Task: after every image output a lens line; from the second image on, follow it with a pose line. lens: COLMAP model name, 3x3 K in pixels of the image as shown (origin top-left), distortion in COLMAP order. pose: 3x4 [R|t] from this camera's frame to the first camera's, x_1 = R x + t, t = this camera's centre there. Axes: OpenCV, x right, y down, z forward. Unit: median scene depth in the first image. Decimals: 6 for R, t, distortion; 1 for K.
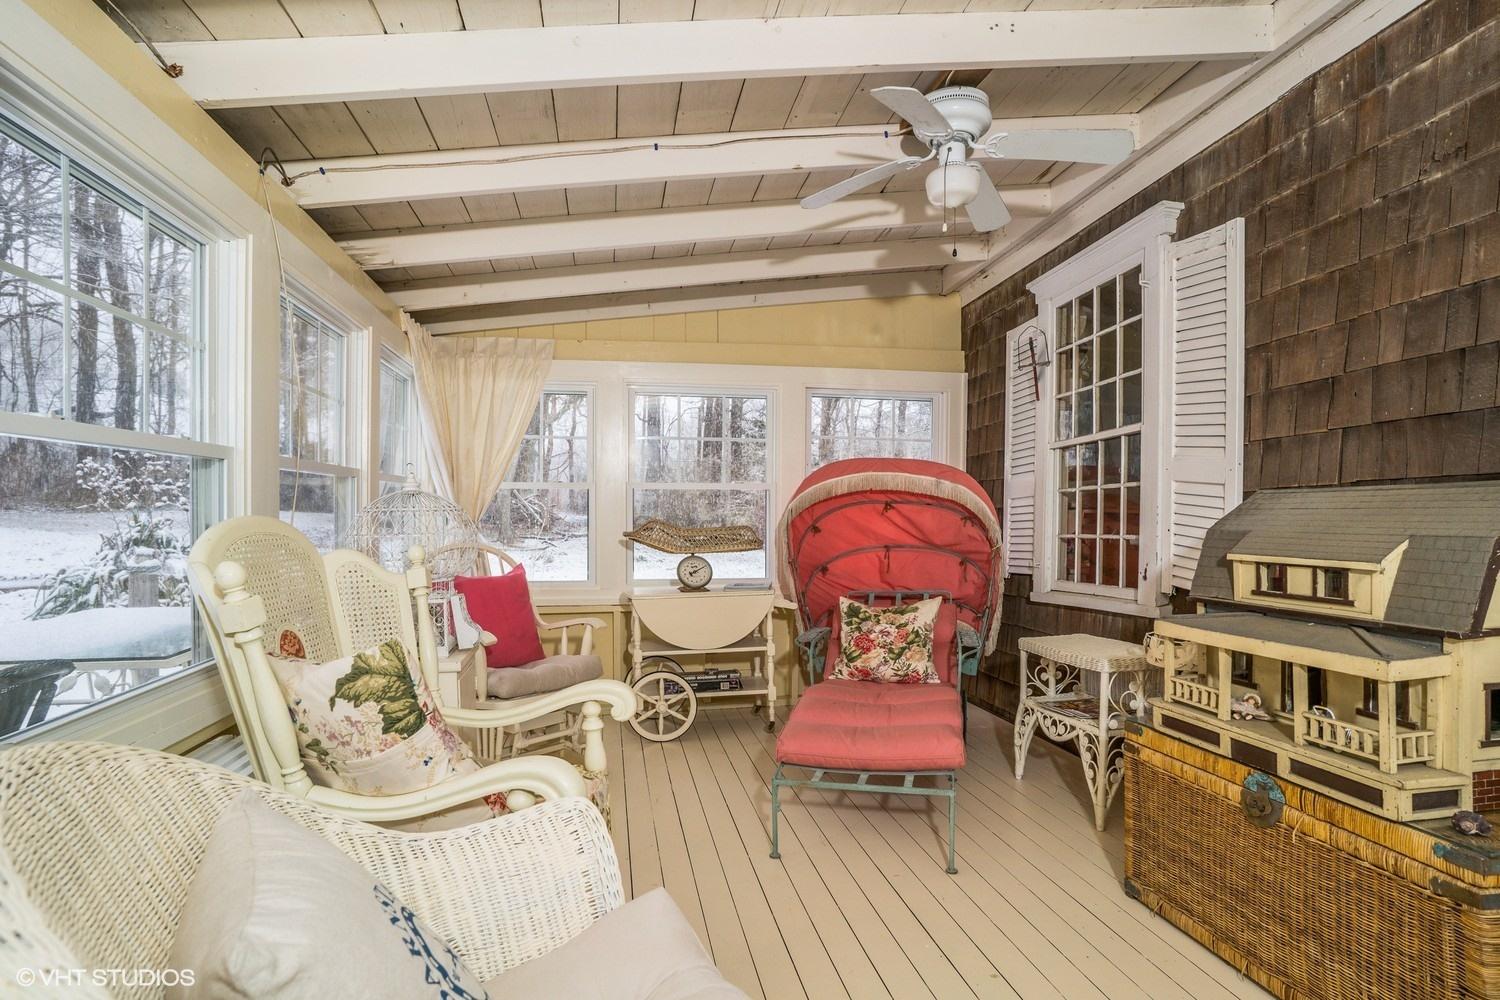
lens RADIAL K [[845.2, 0, 750.0], [0, 845.2, 500.0], [0, 0, 1]] dist [-0.001542, 0.000197]
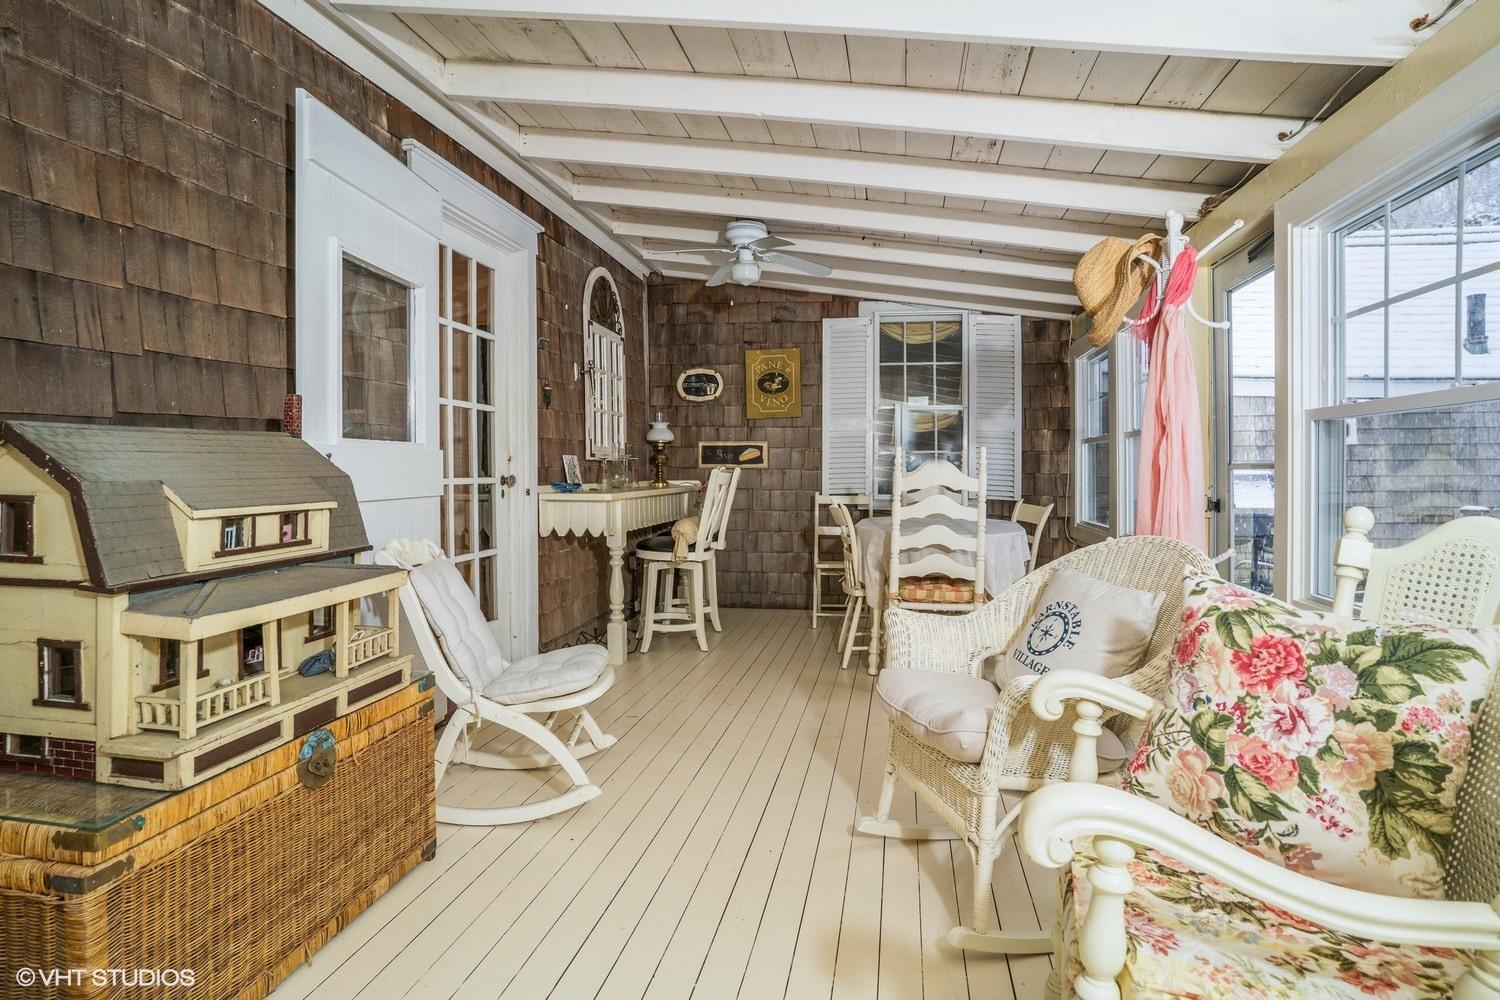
lens RADIAL K [[794.5, 0, 747.4], [0, 794.5, 488.5], [0, 0, 1]] dist [-0.003690, -0.000647]
pose [[-0.937477, -0.011474, 0.347858, -0.155625], [-0.008311, 0.999909, 0.010585, 0.035582], [-0.347948, 0.007033, -0.937487, 1.638756]]
